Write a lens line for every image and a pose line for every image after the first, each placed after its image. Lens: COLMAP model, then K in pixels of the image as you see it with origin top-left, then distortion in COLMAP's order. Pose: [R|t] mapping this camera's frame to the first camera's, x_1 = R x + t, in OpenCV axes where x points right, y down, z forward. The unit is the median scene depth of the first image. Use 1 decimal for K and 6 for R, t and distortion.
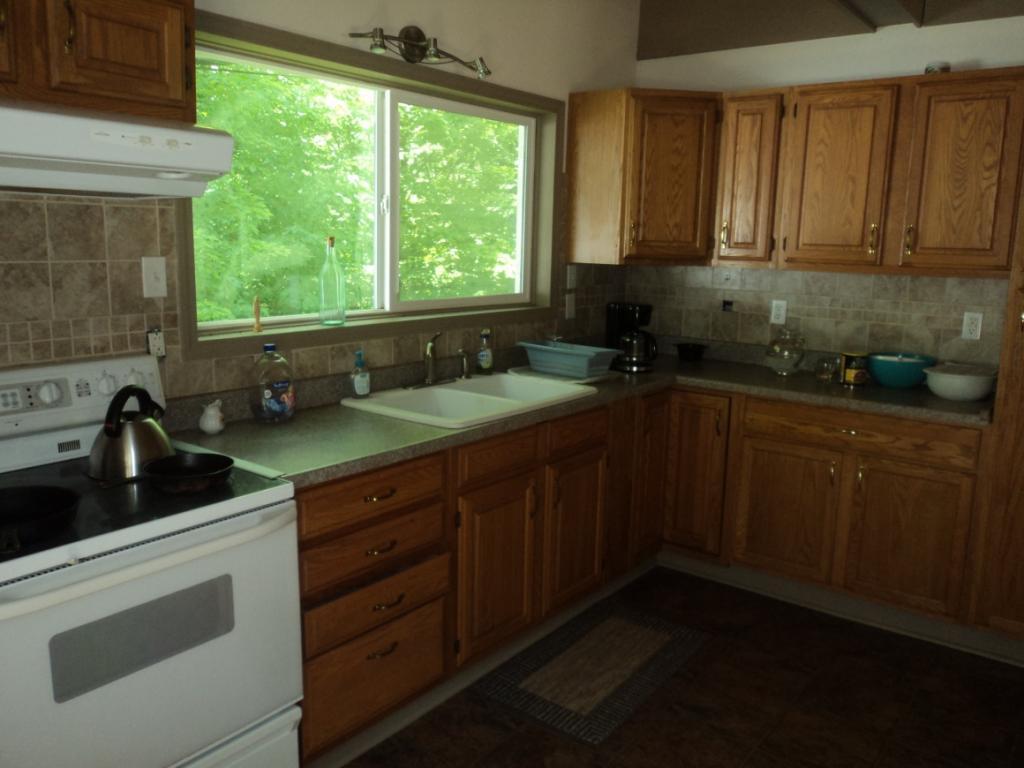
lens RADIAL K [[813.9, 0, 512.0], [0, 813.9, 384.0], [0, 0, 1]] dist [-0.011240, 0.005311]
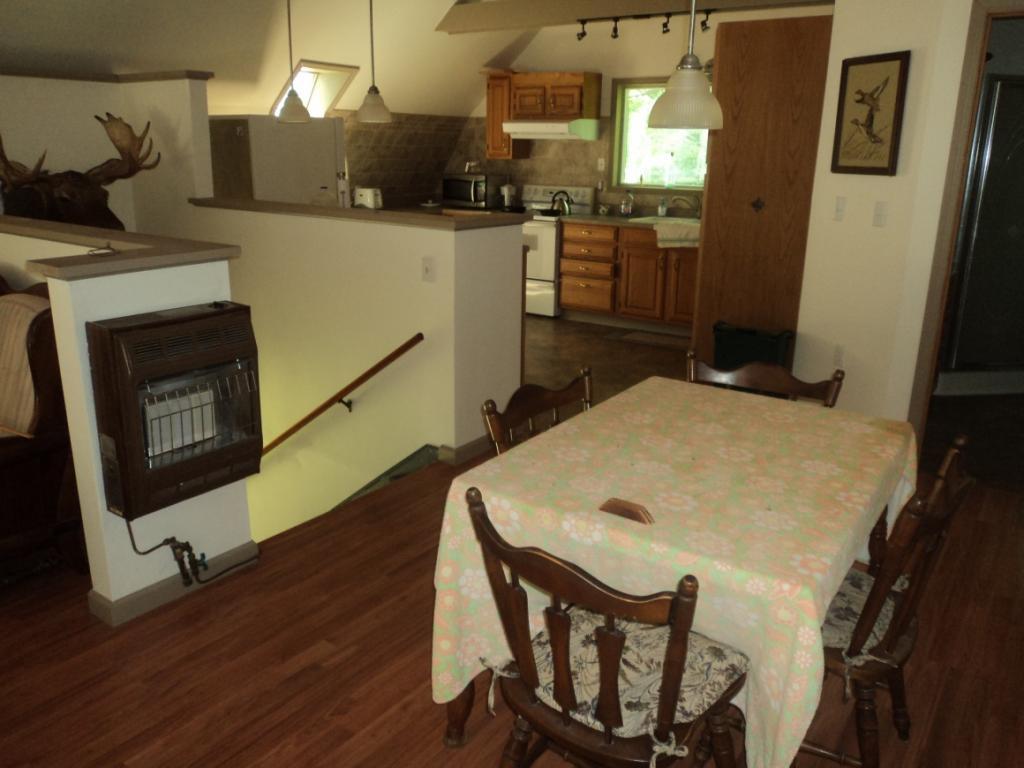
lens RADIAL K [[813.9, 0, 512.0], [0, 813.9, 384.0], [0, 0, 1]] dist [-0.011240, 0.005311]
pose [[0.035768, 0.259272, -0.965142, 2.939740], [-0.192918, 0.949386, 0.247890, -0.034258], [0.980563, 0.177326, 0.083976, 0.536763]]
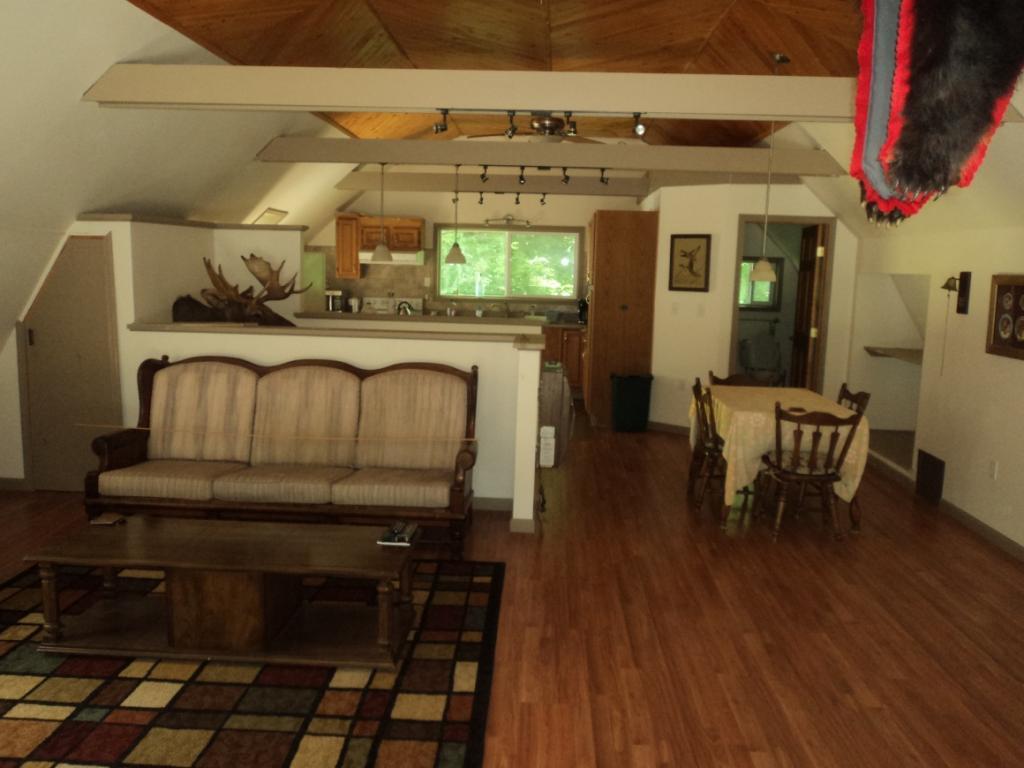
lens RADIAL K [[813.9, 0, 512.0], [0, 813.9, 384.0], [0, 0, 1]] dist [-0.011240, 0.005311]
pose [[0.570049, 0.113618, -0.813717, 3.594918], [-0.158640, 0.986976, 0.026676, 0.234816], [0.806150, 0.113881, 0.580649, -1.186328]]
